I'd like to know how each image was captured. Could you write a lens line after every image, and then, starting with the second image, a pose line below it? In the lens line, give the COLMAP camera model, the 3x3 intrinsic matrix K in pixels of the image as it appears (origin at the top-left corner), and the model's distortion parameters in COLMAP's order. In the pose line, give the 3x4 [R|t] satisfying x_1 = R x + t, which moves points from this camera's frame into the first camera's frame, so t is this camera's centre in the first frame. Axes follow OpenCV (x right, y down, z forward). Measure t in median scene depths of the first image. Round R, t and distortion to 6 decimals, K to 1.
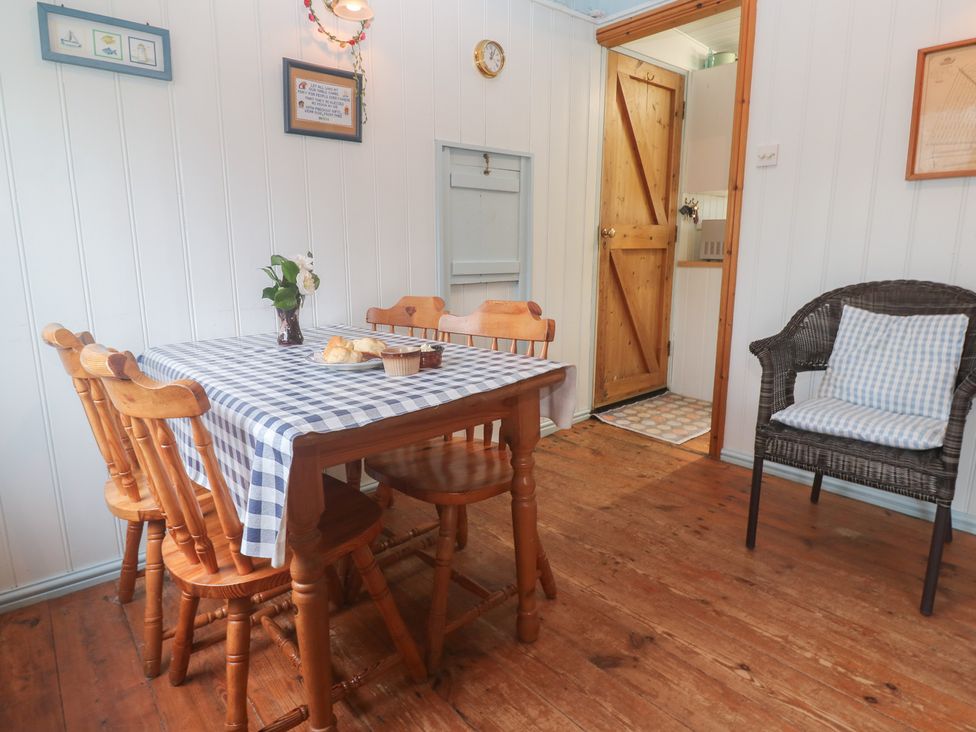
lens RADIAL K [[557.2, 0, 503.7], [0, 557.2, 353.0], [0, 0, 1]] dist [0.004865, -0.012976]
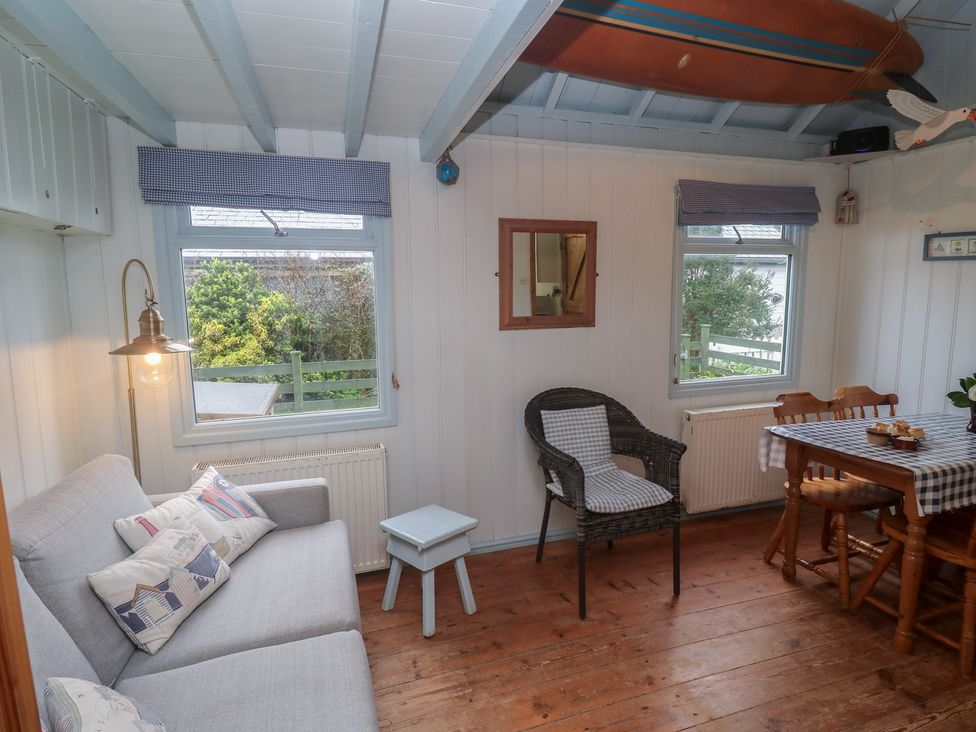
lens RADIAL K [[536.2, 0, 492.7], [0, 536.2, 348.7], [0, 0, 1]] dist [-0.001533, -0.010812]
pose [[-0.407376, 0.105440, -0.907153, 1.190751], [-0.162613, 0.969065, 0.185661, -0.239530], [0.898667, 0.223149, -0.377628, 0.283998]]
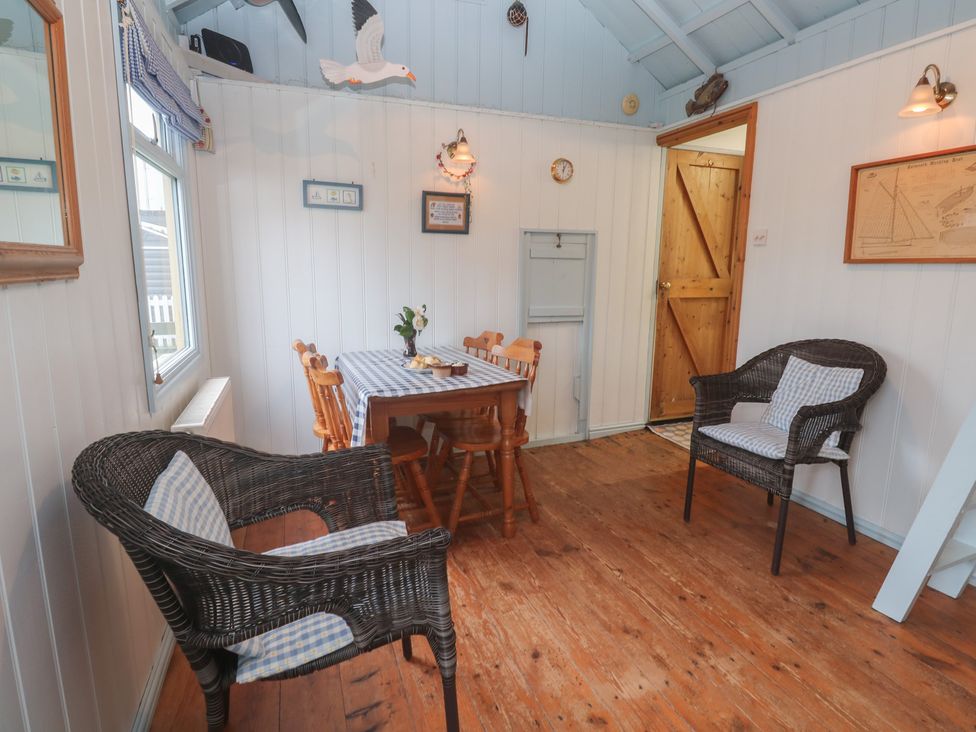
lens RADIAL K [[518.7, 0, 503.7], [0, 518.7, 358.8], [0, 0, 1]] dist [-0.000374, -0.000395]
pose [[0.942190, 0.070796, -0.327515, 0.376809], [-0.076727, 0.997039, -0.005208, -0.019468], [0.326177, 0.030036, 0.944831, -0.392534]]
